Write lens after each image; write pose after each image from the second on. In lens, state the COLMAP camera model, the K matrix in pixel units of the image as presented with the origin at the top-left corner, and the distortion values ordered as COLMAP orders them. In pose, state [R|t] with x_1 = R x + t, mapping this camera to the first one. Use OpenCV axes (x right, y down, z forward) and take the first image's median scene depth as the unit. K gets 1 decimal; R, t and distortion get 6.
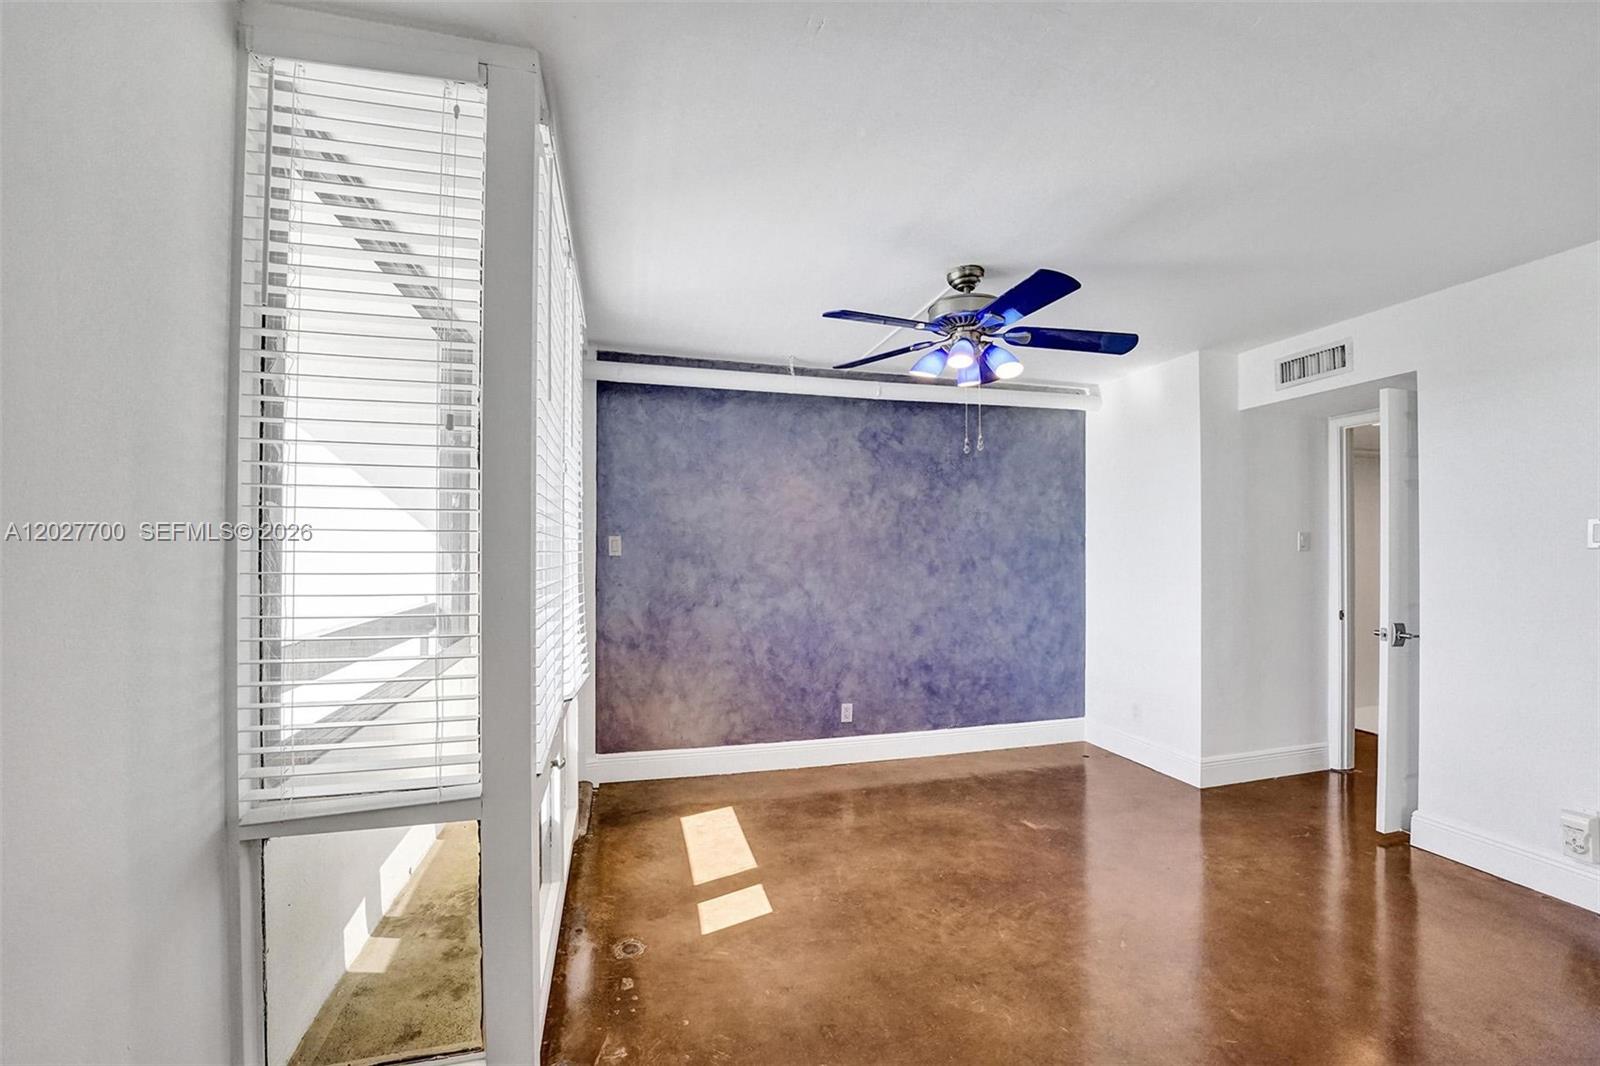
lens RADIAL K [[652.8, 0, 801.8], [0, 652.8, 539.9], [0, 0, 1]] dist [-0.024131, 0.001493]
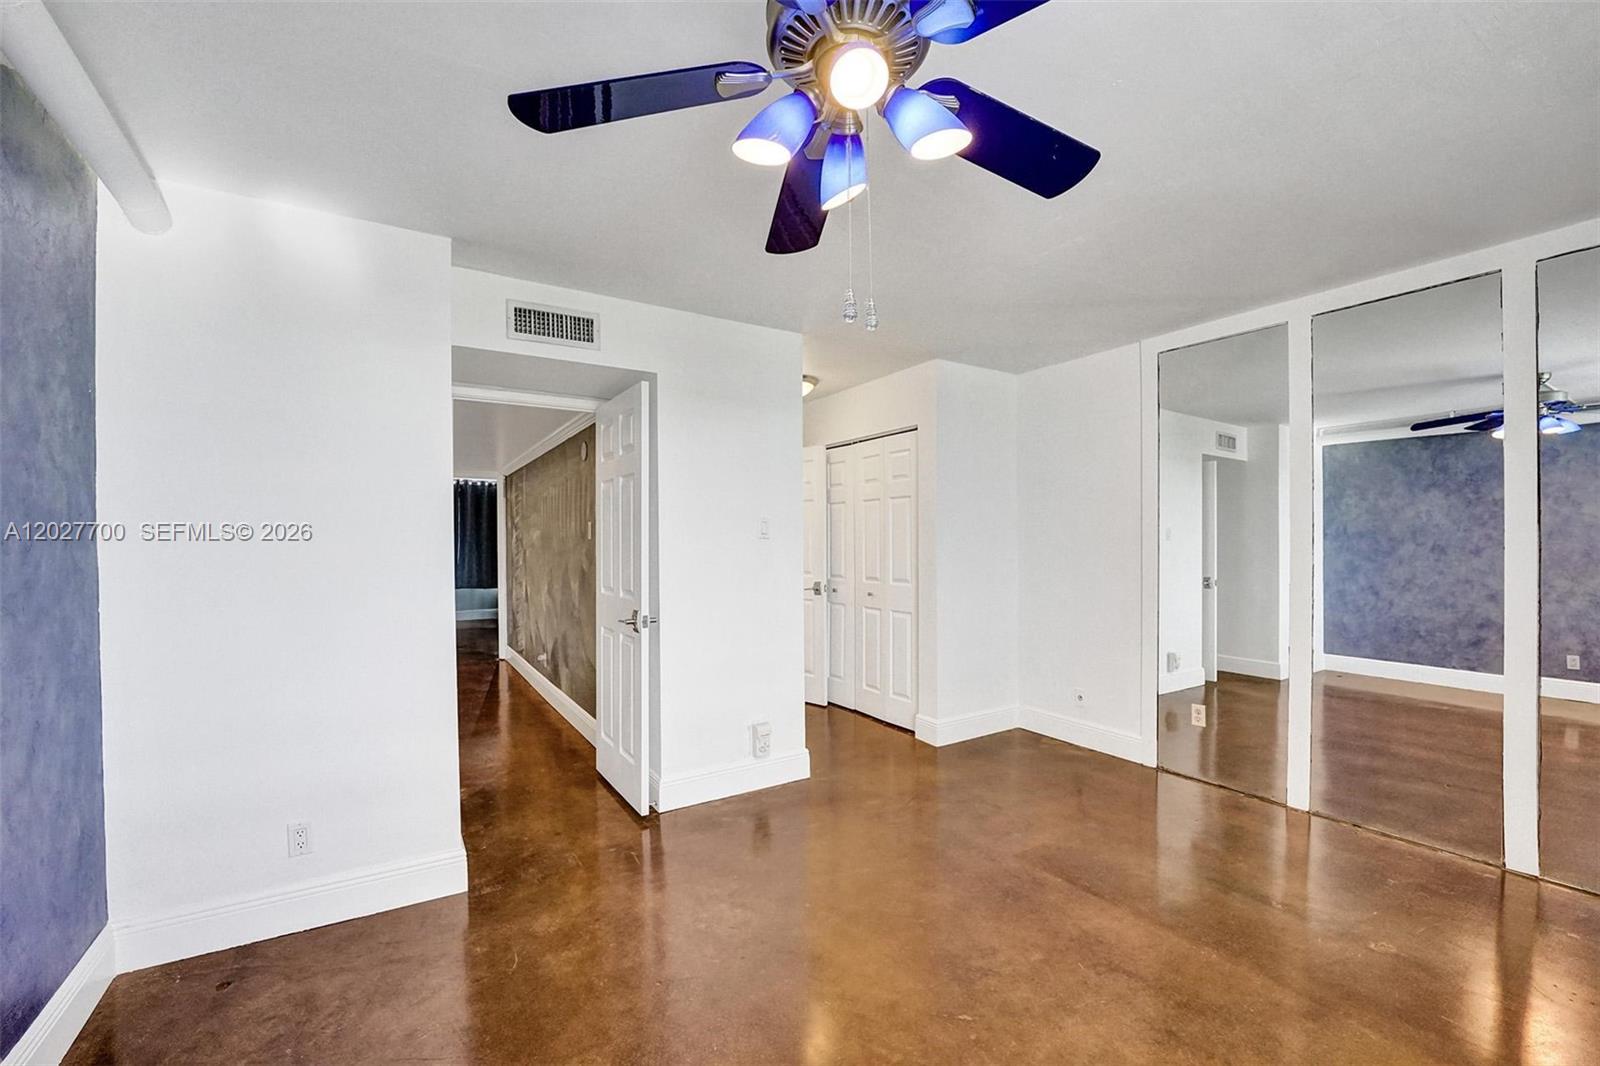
lens RADIAL K [[652.8, 0, 804.7], [0, 652.8, 541.8], [0, 0, 1]] dist [-0.024131, 0.001493]
pose [[-0.287938, 0.005950, 0.957631, -0.138941], [-0.006876, 0.999942, -0.008280, 0.024311], [-0.957625, -0.008969, -0.287880, 0.902992]]
